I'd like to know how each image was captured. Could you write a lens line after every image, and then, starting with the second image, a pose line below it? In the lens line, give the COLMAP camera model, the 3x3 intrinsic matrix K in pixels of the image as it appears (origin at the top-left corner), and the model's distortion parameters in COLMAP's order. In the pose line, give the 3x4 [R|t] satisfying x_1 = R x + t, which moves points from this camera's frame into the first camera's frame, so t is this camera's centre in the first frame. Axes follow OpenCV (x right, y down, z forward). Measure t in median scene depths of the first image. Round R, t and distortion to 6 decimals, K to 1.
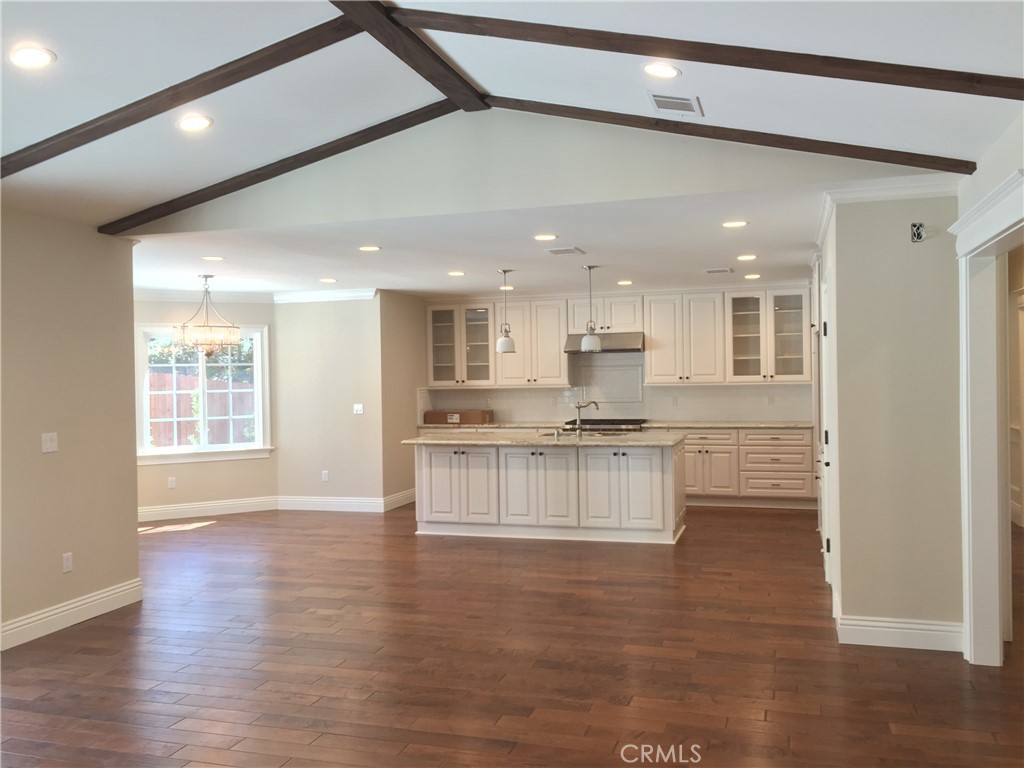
lens RADIAL K [[873.9, 0, 512.0], [0, 873.9, 384.0], [0, 0, 1]] dist [0.031407, -0.015676]
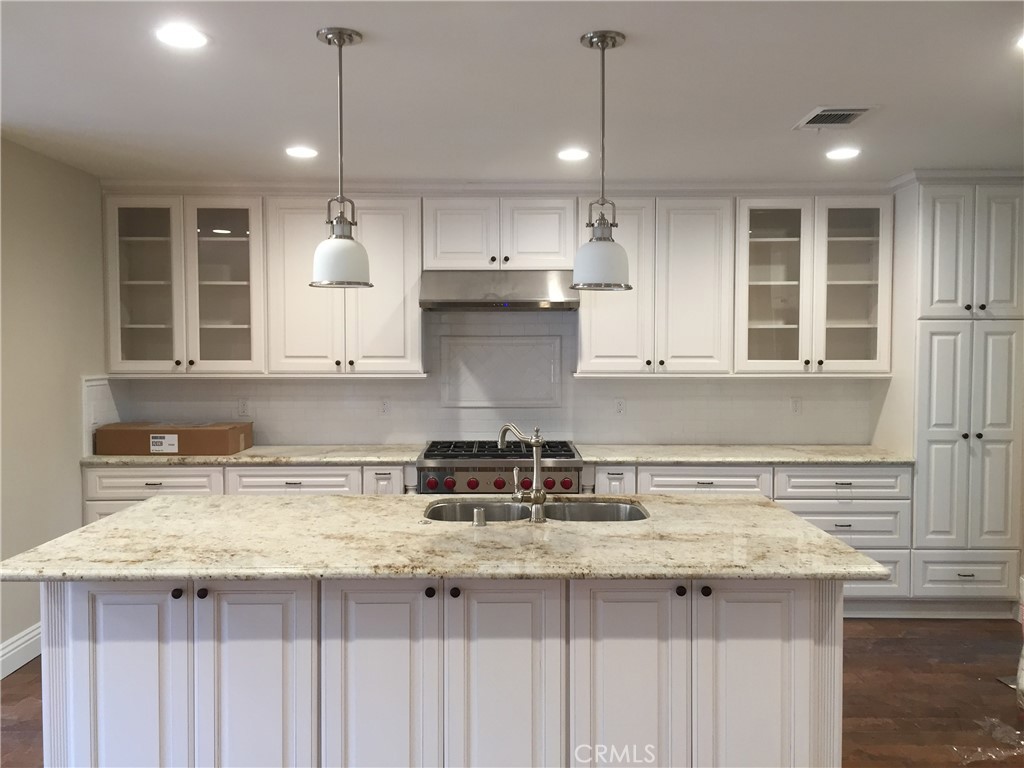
lens RADIAL K [[873.9, 0, 512.0], [0, 873.9, 384.0], [0, 0, 1]] dist [0.031407, -0.015676]
pose [[0.952572, 0.005944, 0.304256, -0.037770], [-0.013924, 0.999613, 0.024065, -0.005590], [-0.303996, -0.027160, 0.952286, 0.535168]]
